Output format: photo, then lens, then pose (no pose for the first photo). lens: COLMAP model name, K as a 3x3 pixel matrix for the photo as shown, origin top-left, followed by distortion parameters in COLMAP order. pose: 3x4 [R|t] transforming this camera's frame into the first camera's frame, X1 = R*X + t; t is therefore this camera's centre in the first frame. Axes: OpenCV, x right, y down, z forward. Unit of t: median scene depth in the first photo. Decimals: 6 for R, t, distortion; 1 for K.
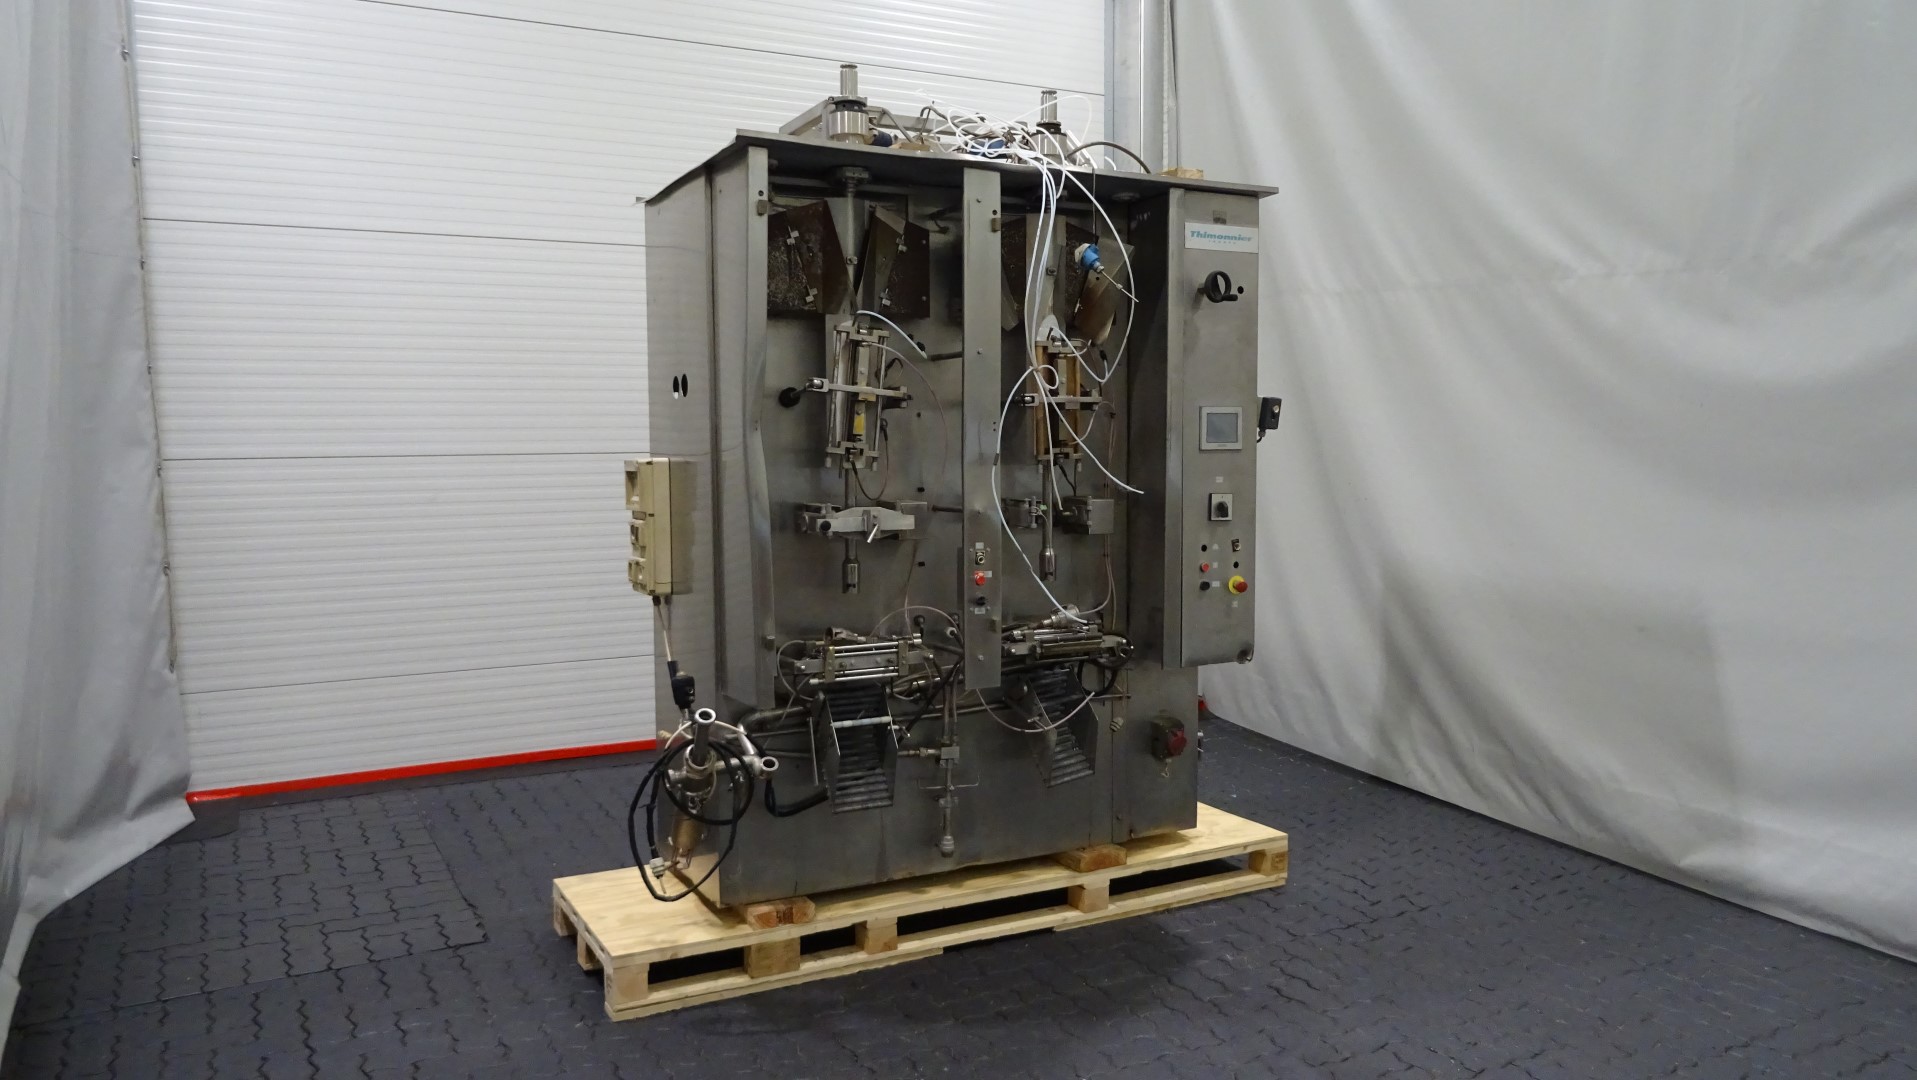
lens RADIAL K [[1372.1, 0, 962.5], [0, 1372.1, 537.1], [0, 0, 1]] dist [0.001561, -0.013476]
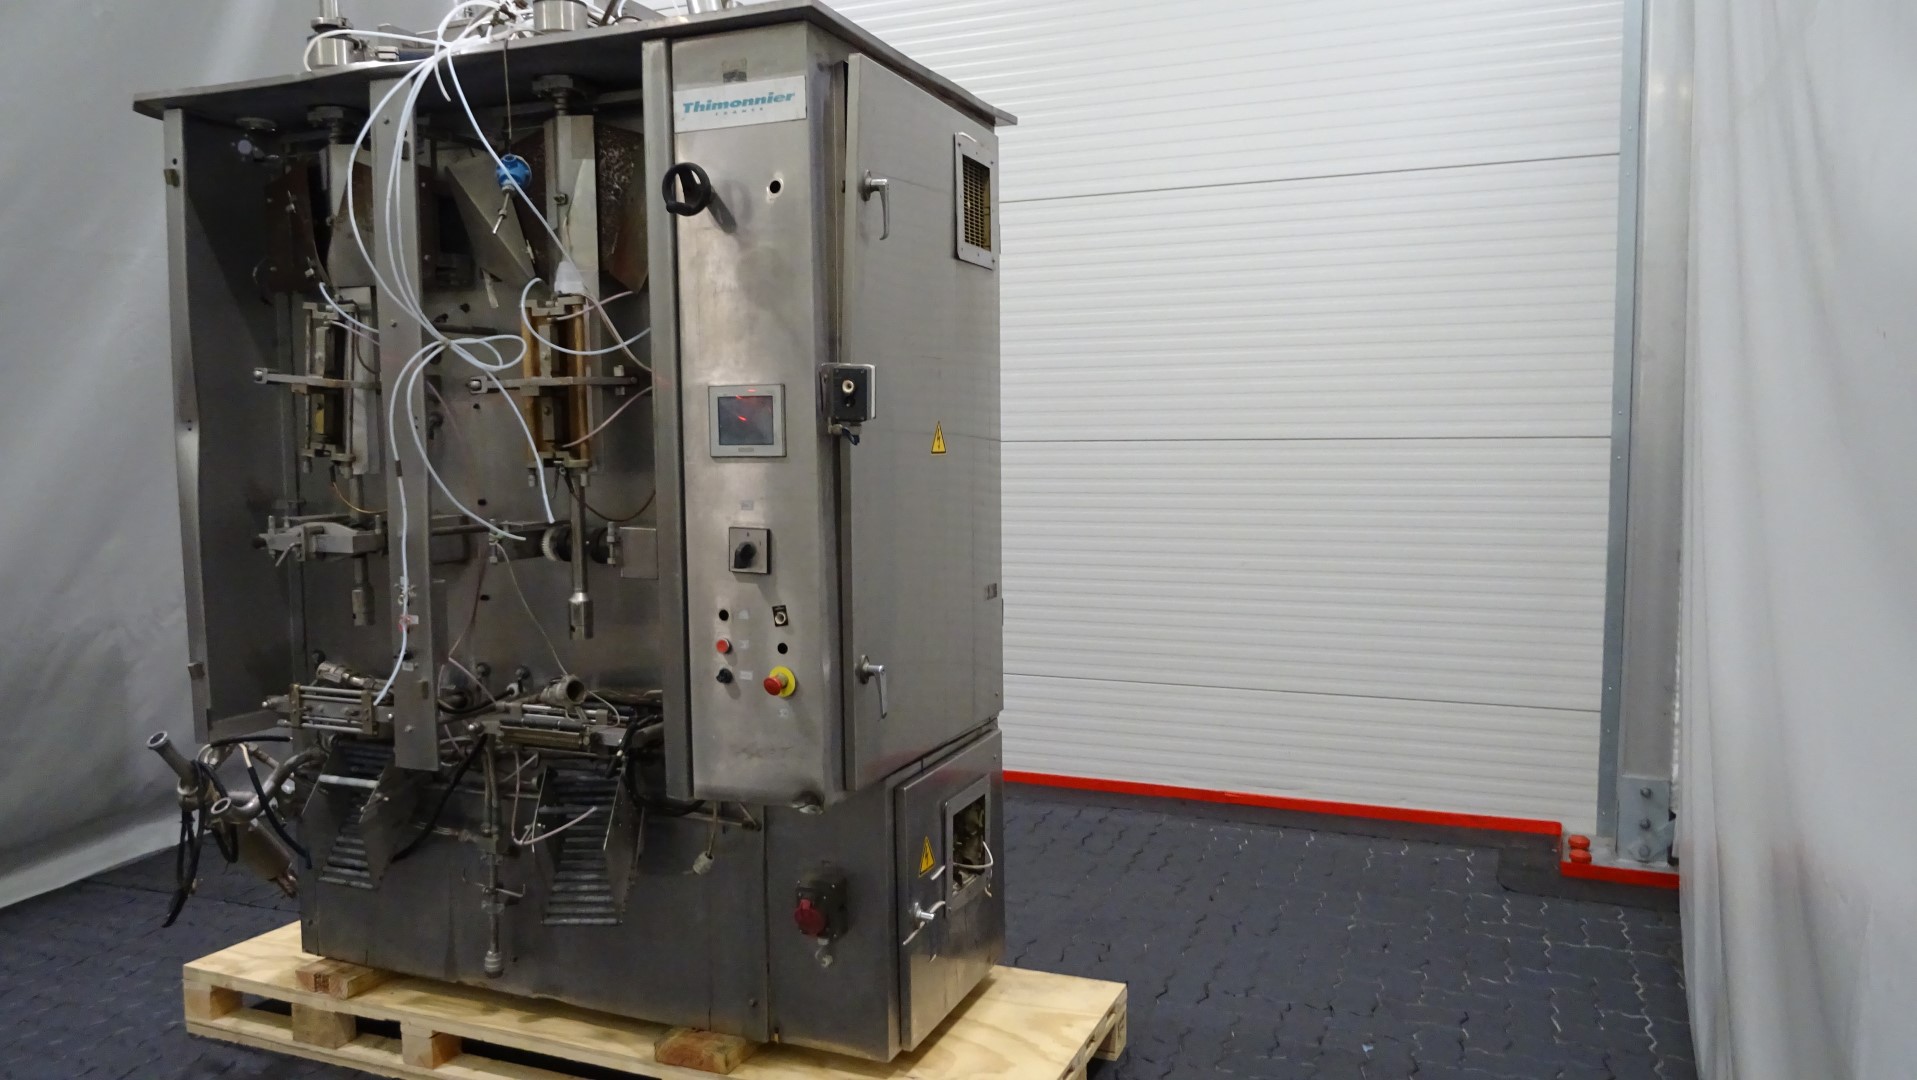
lens RADIAL K [[1372.1, 0, 962.5], [0, 1372.1, 537.1], [0, 0, 1]] dist [0.001561, -0.013476]
pose [[0.639967, 0.061364, -0.765948, 0.738007], [-0.047632, 0.998057, 0.040161, -0.058823], [0.766925, 0.010781, 0.641647, 0.705032]]
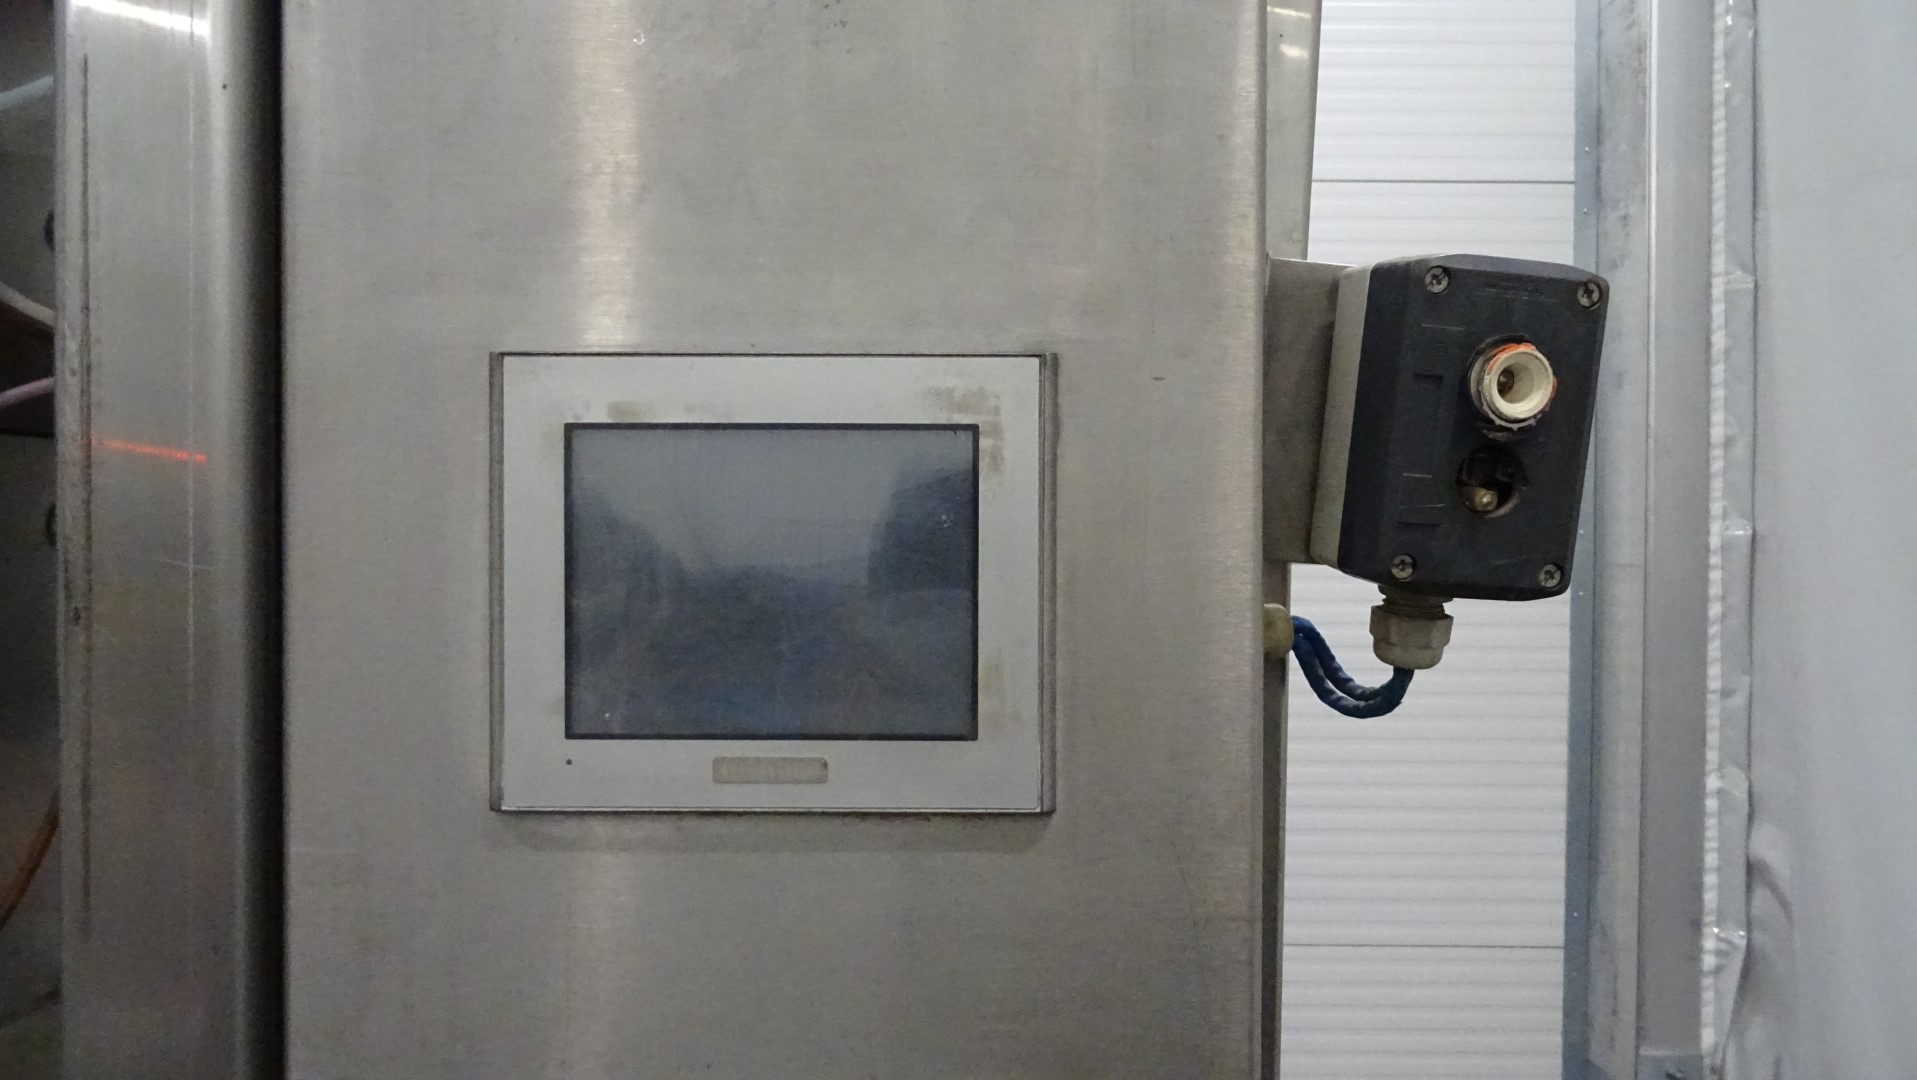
lens RADIAL K [[1372.1, 0, 962.5], [0, 1372.1, 537.1], [0, 0, 1]] dist [0.001561, -0.013476]
pose [[0.887438, 0.015005, -0.460683, 0.250906], [-0.043798, 0.997693, -0.051874, -0.080379], [0.458842, 0.066212, 0.886048, 0.949021]]
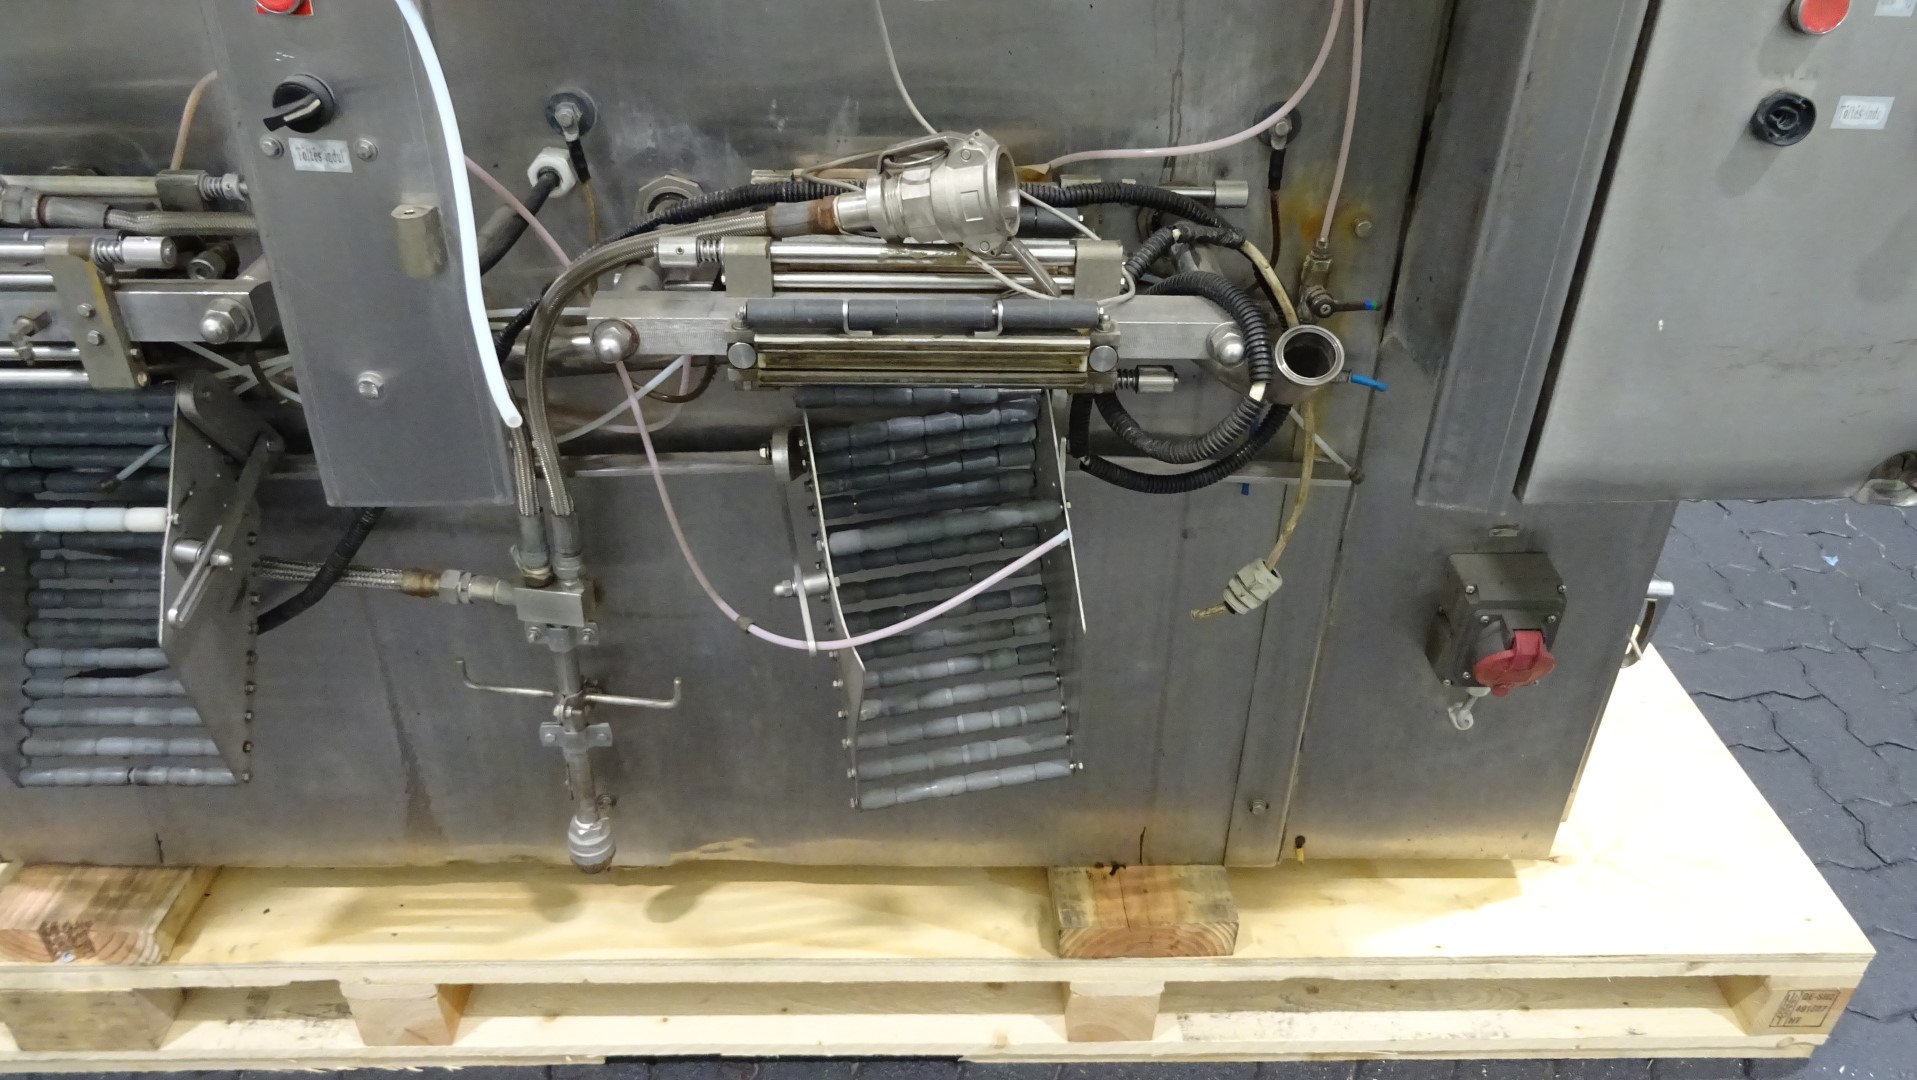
lens RADIAL K [[1372.1, 0, 962.5], [0, 1372.1, 537.1], [0, 0, 1]] dist [0.001561, -0.013476]
pose [[0.894086, 0.259618, -0.364978, 0.165598], [-0.052309, 0.869822, 0.490586, 0.001647], [0.444831, -0.419534, 0.791276, 0.816520]]
